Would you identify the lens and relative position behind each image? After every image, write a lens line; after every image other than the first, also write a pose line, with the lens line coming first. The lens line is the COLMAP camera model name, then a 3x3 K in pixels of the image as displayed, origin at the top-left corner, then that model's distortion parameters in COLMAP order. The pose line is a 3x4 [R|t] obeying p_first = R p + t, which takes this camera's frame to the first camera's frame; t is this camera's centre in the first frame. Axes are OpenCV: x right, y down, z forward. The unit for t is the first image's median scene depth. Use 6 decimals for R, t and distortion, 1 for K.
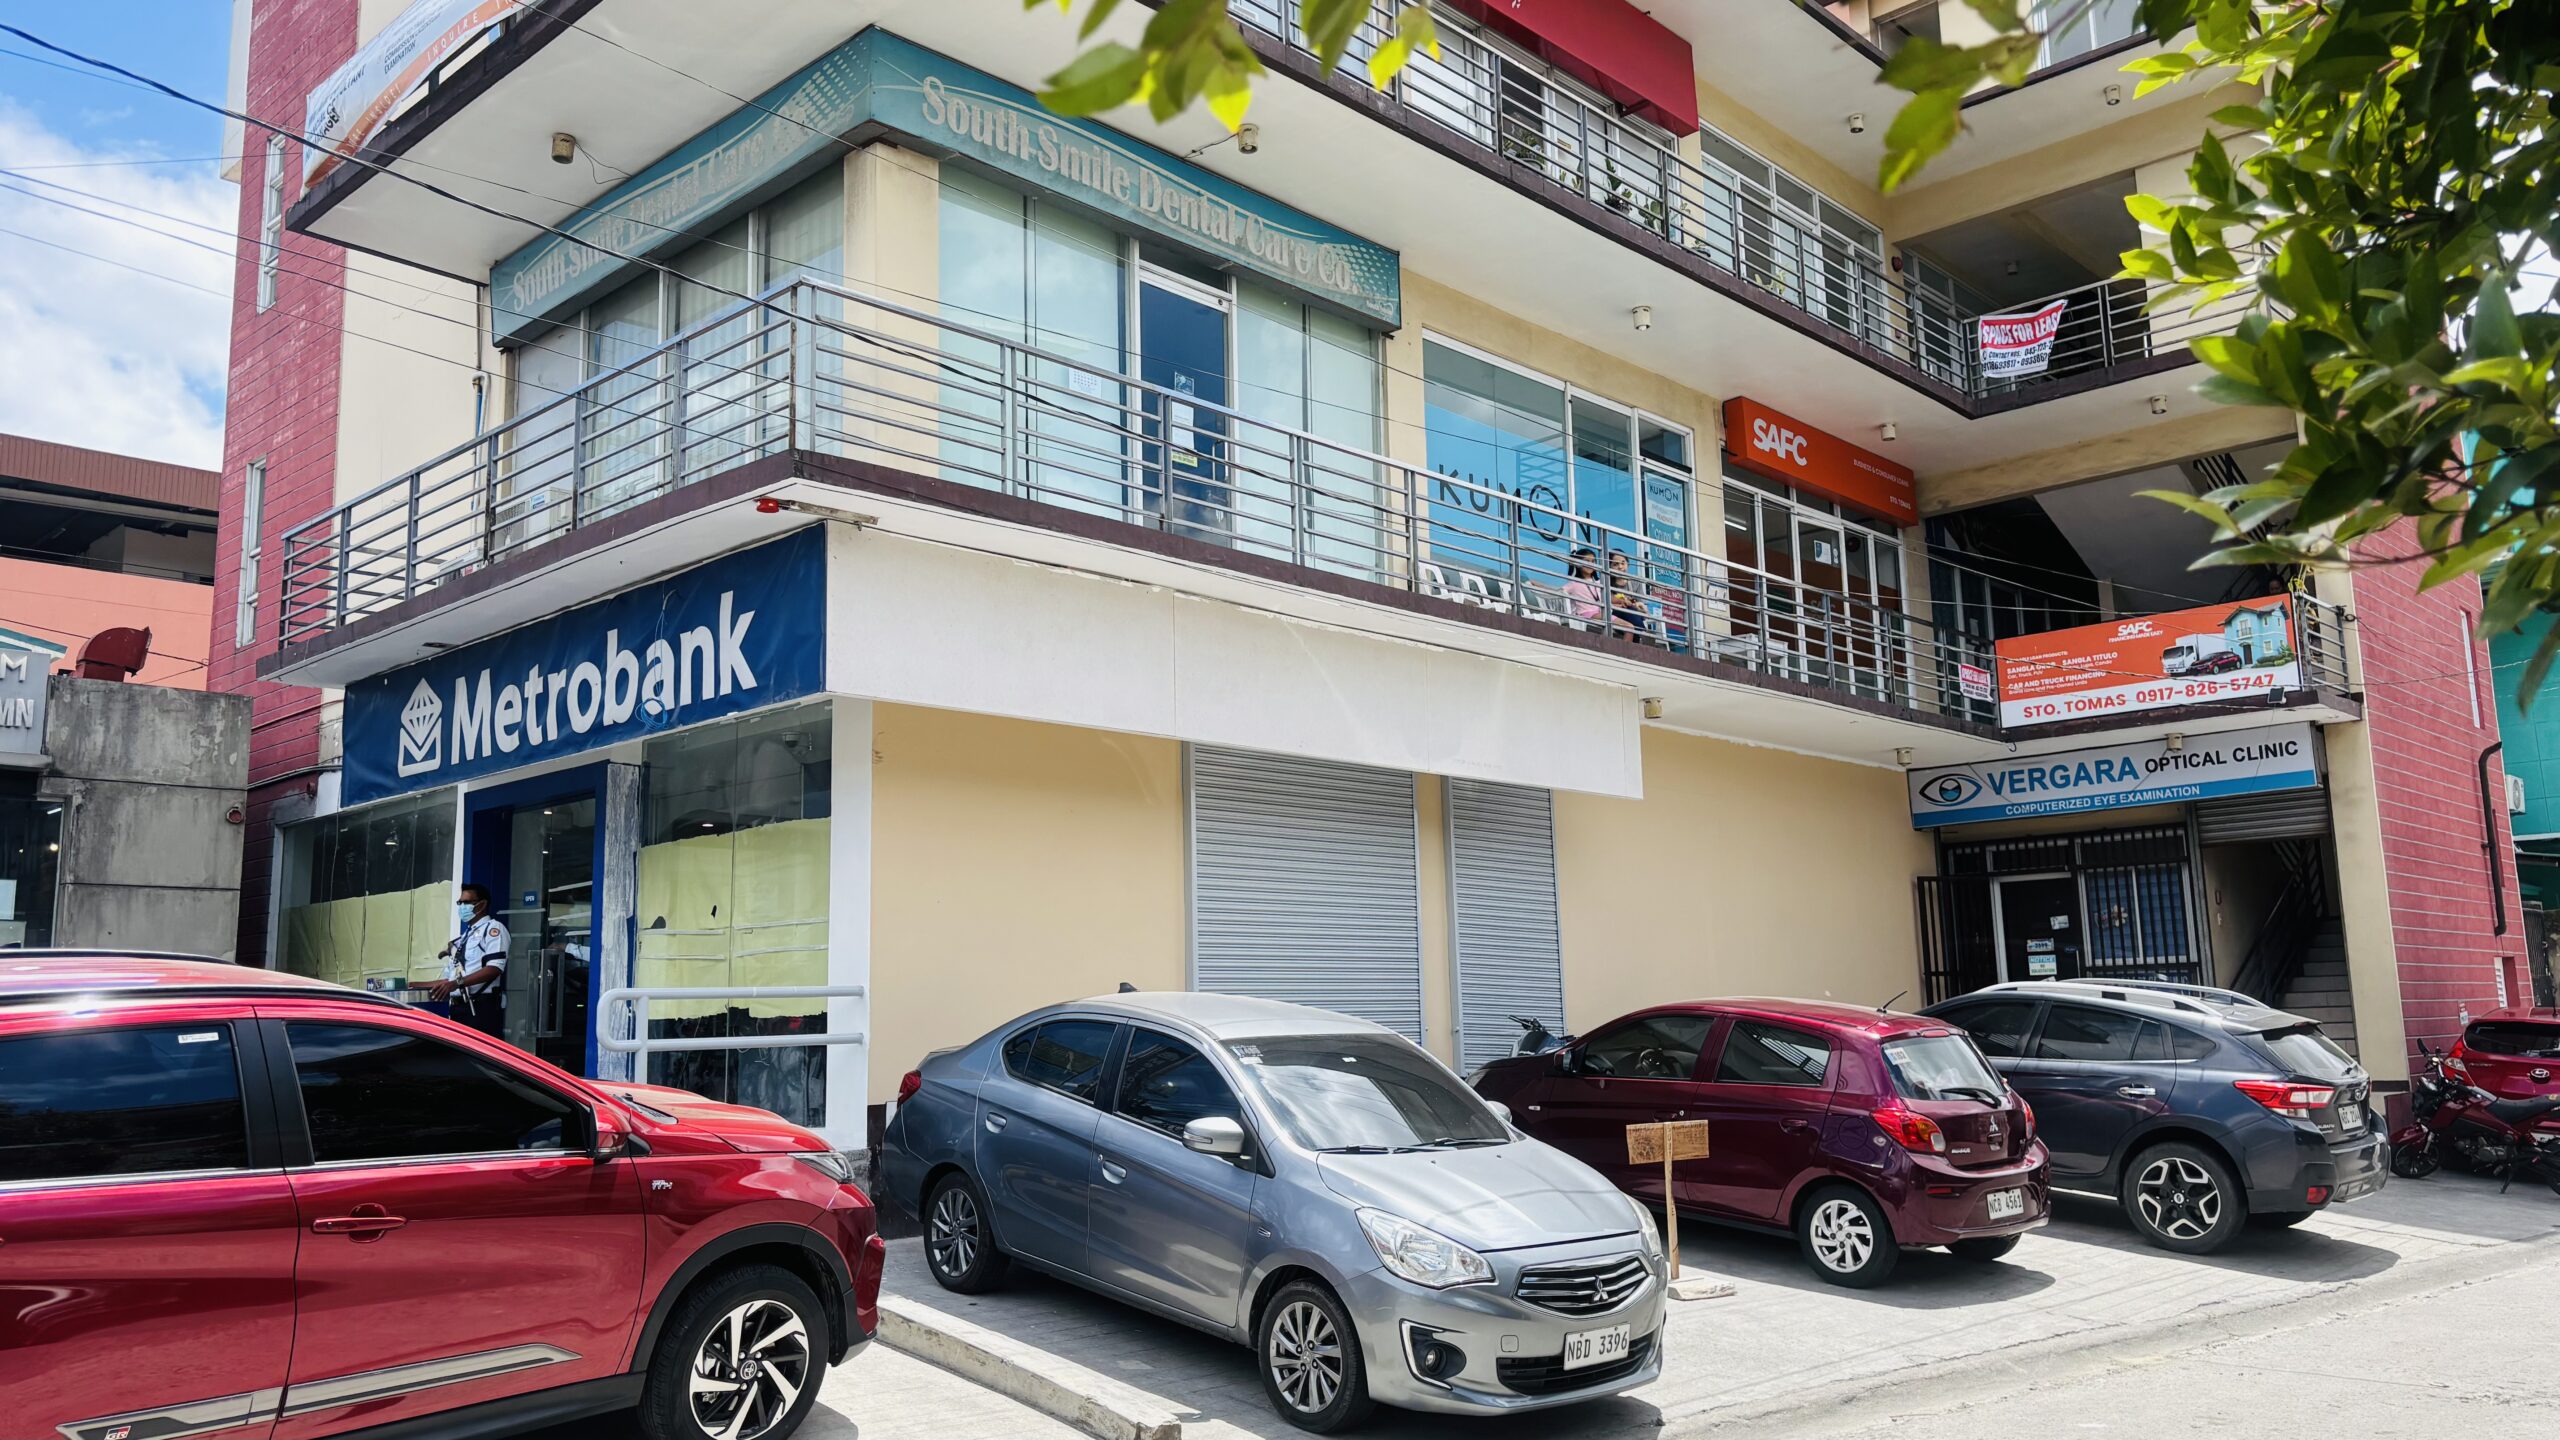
lens RADIAL K [[1922.9, 0, 1280.0], [0, 1922.9, 720.0], [0, 0, 1]] dist [-0.075498, 0.000304]
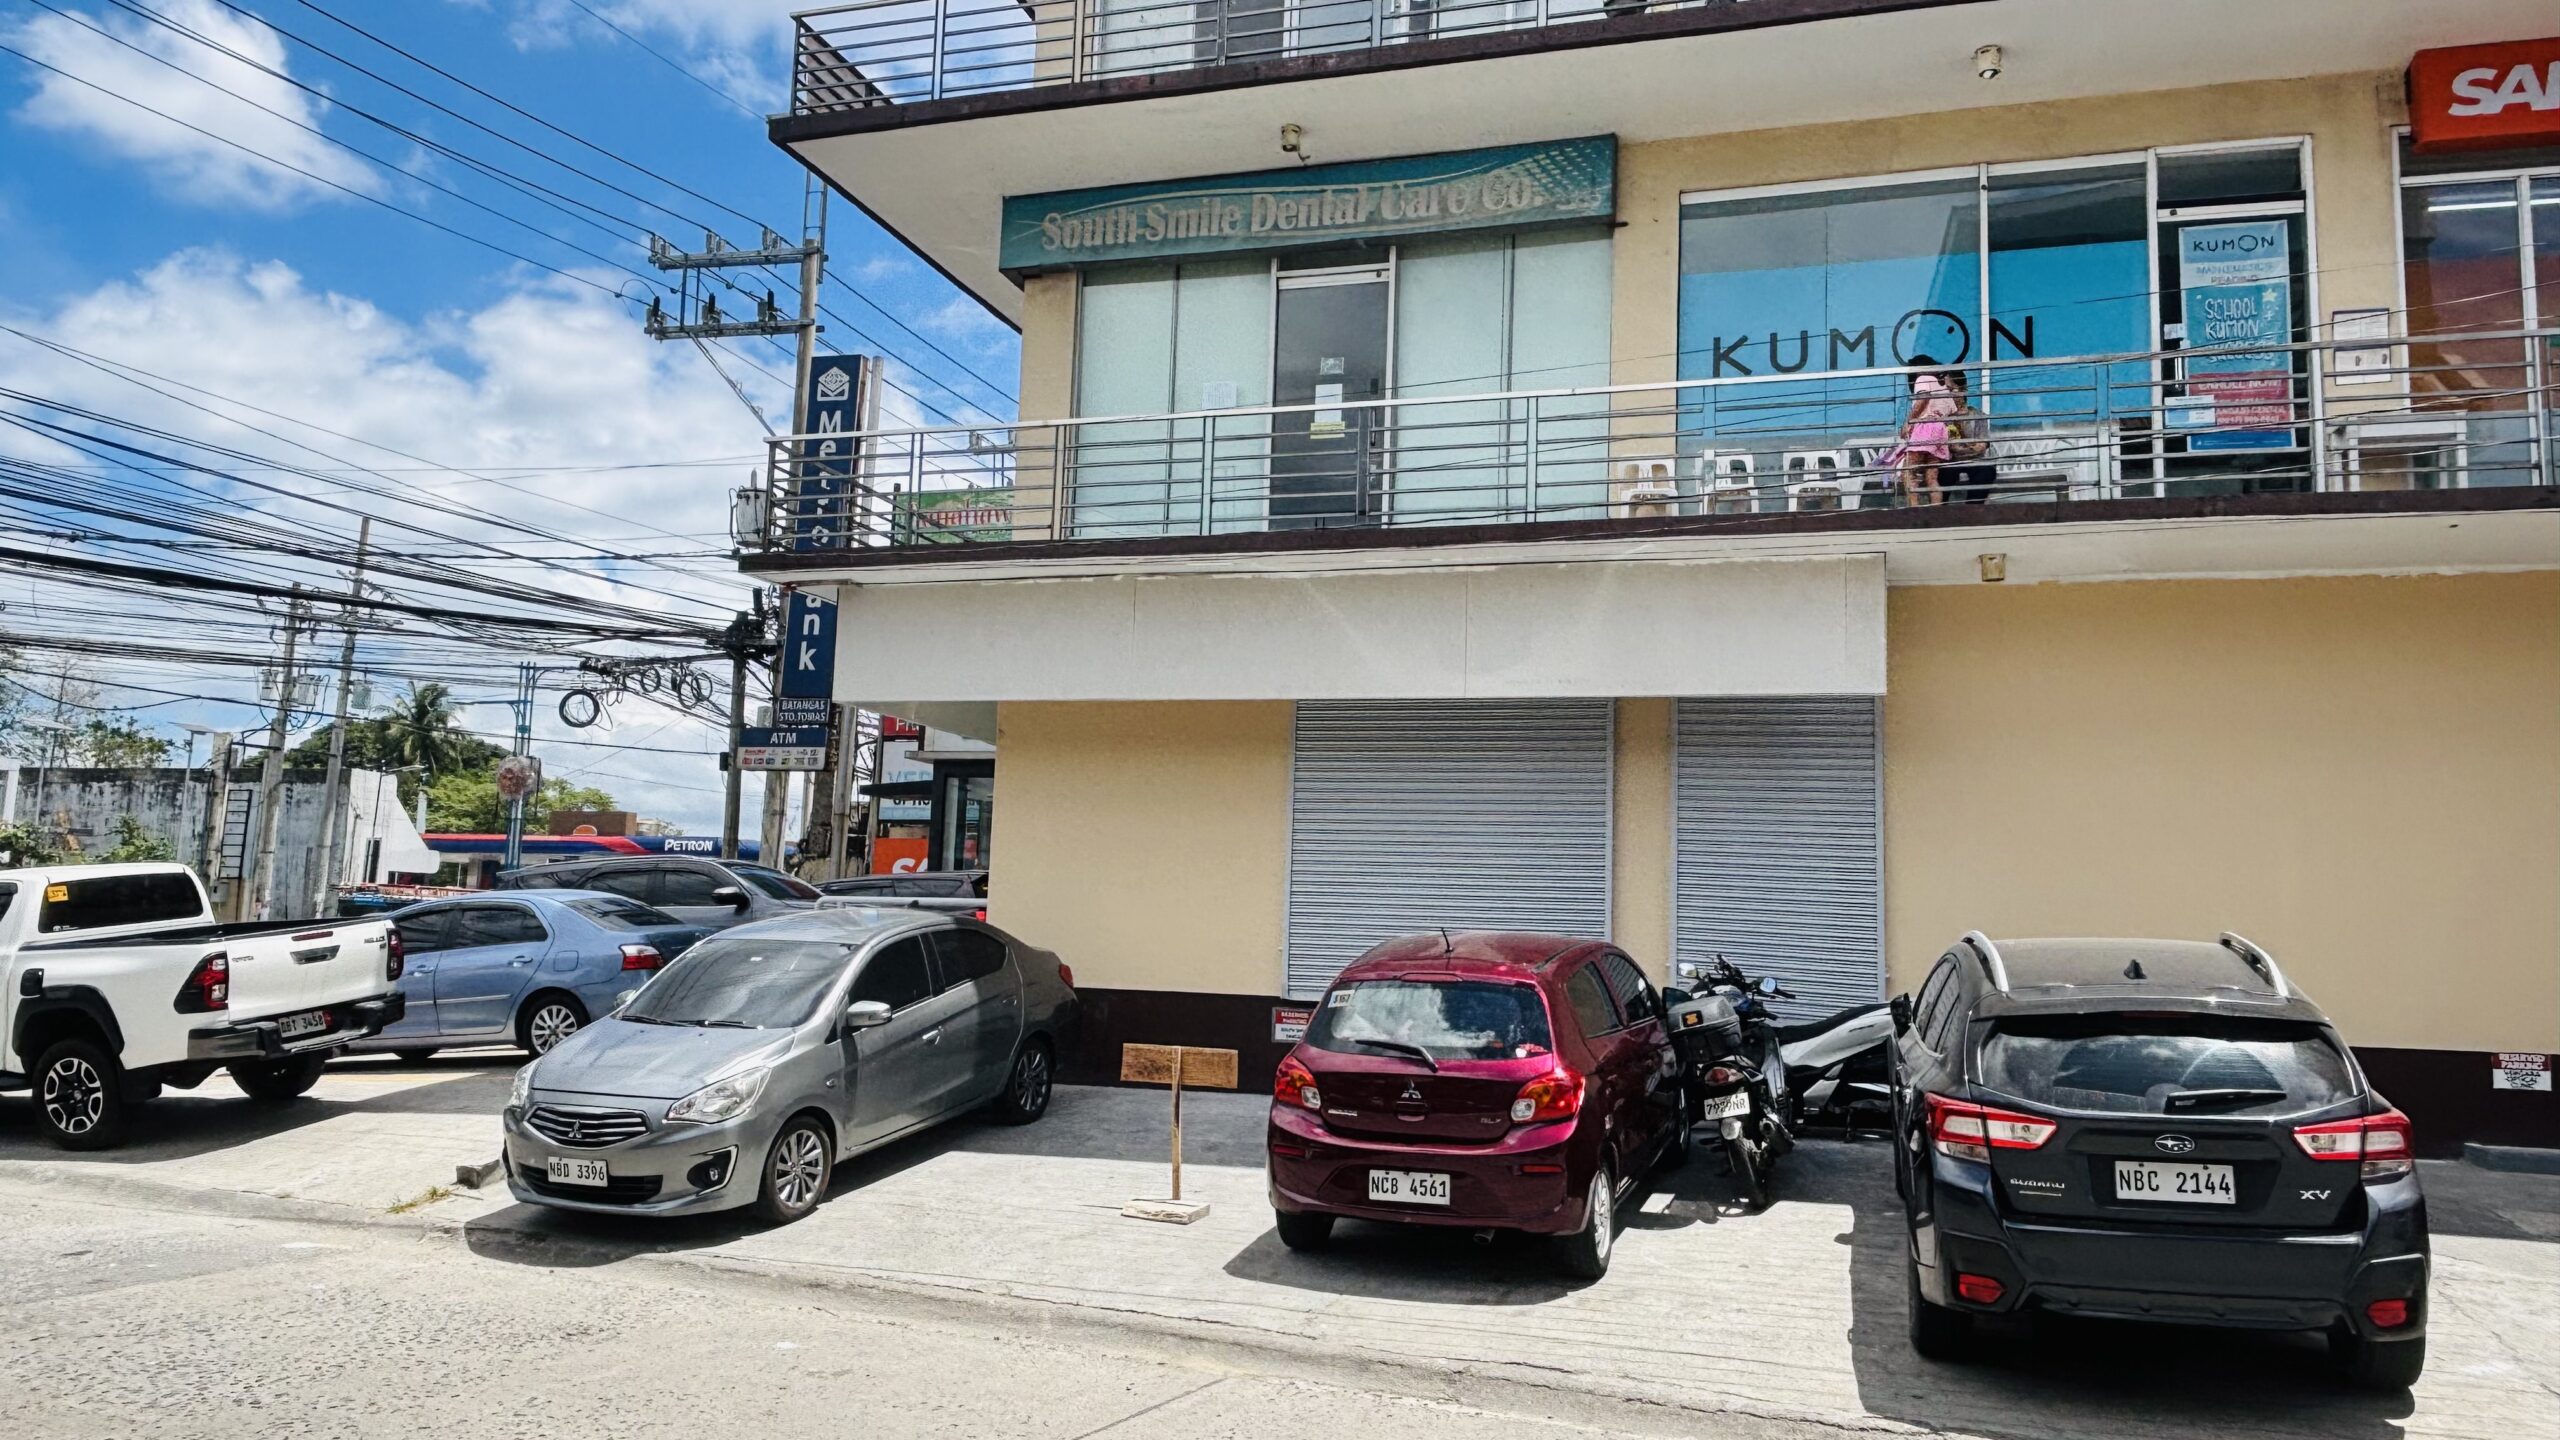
lens RADIAL K [[1750.5, 0, 1280.0], [0, 1750.5, 720.0], [0, 0, 1]] dist [0.049891, -0.132106]
pose [[0.428347, -0.116522, -0.896070, 0.741062], [0.085430, 0.992431, -0.088214, 0.097779], [0.899567, -0.038765, 0.435059, 0.496675]]
